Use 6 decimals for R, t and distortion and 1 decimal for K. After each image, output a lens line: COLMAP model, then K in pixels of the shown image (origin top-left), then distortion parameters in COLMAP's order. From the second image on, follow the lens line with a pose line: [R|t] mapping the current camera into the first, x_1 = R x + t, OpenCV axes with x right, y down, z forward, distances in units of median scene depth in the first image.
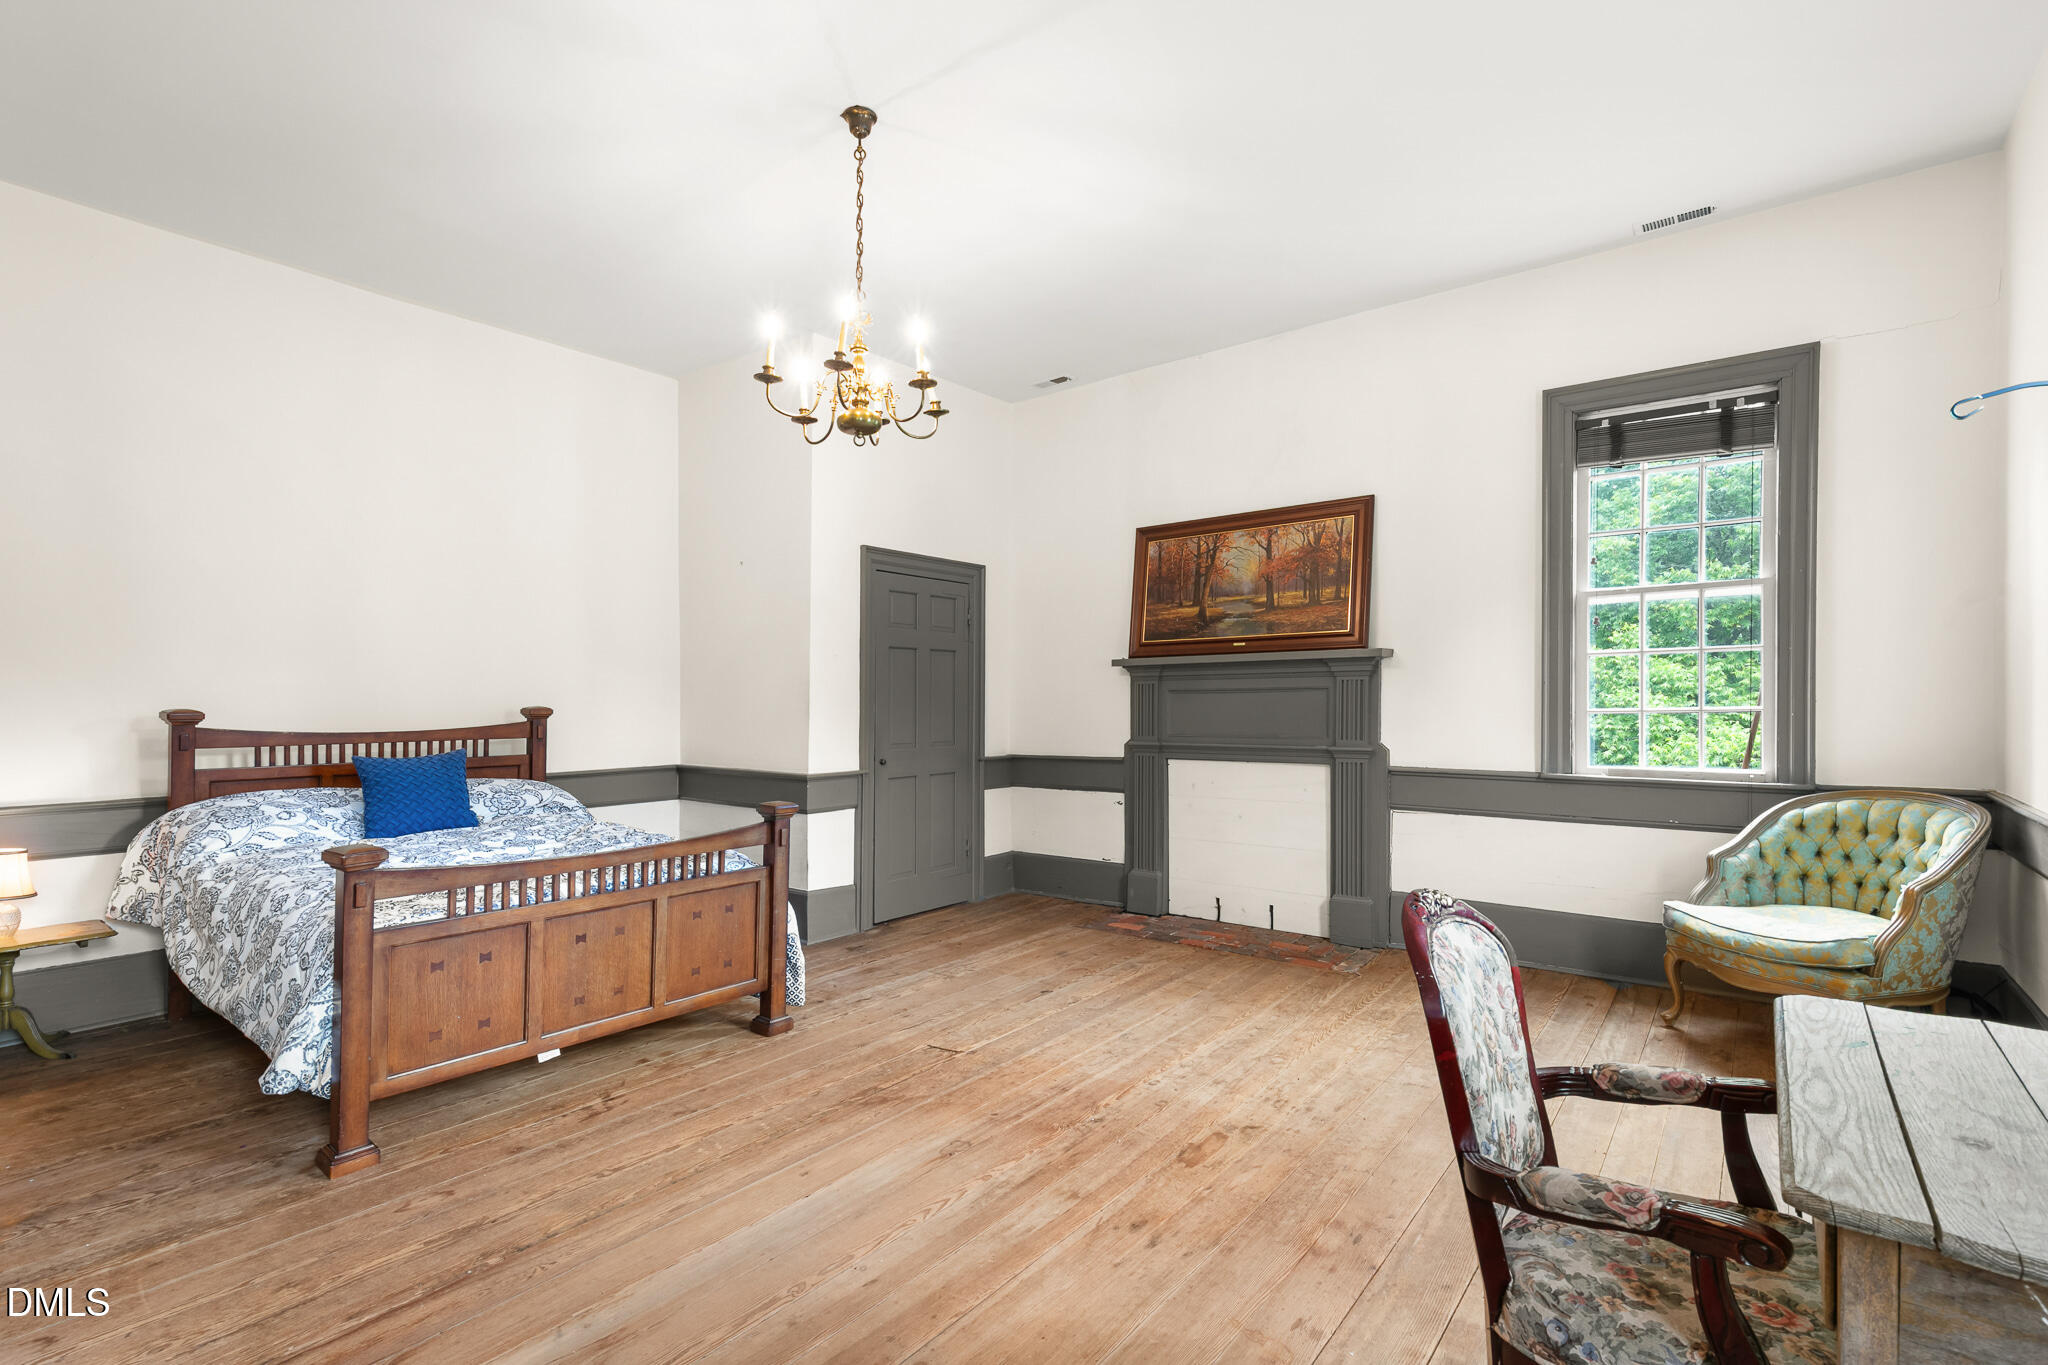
lens RADIAL K [[945.6, 0, 1029.8], [0, 945.6, 713.6], [0, 0, 1]] dist [0.006063, -0.001971]
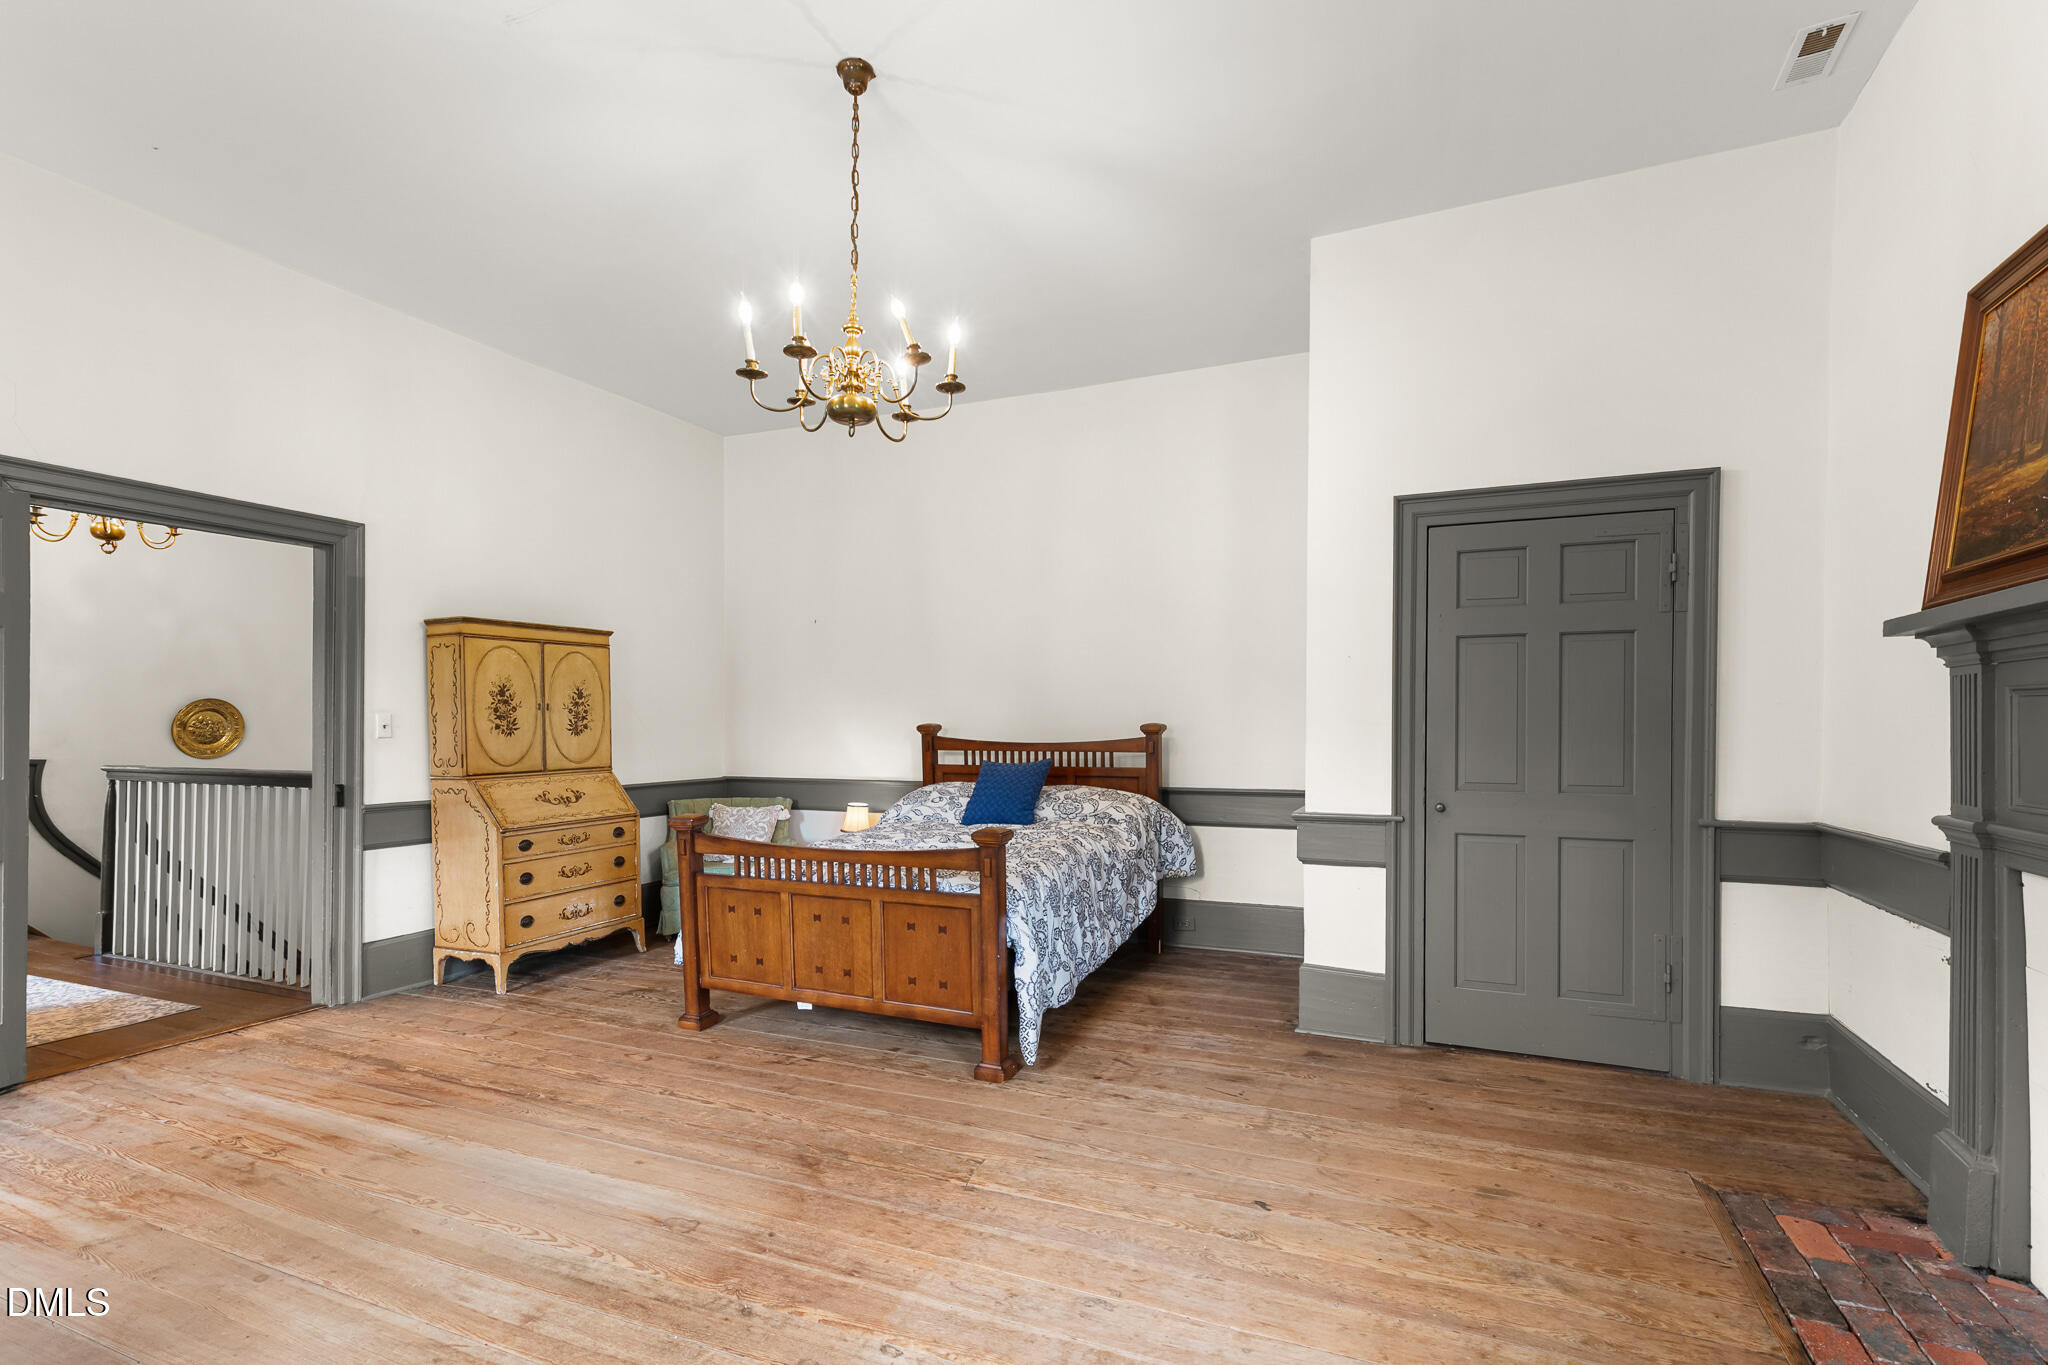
lens RADIAL K [[945.6, 0, 996.8], [0, 945.6, 723.3], [0, 0, 1]] dist [0.006063, -0.001971]
pose [[0.258927, 0.004959, -0.965884, 0.565989], [-0.011821, 0.999928, 0.001965, -0.008936], [0.965825, 0.010908, 0.258967, 0.702396]]
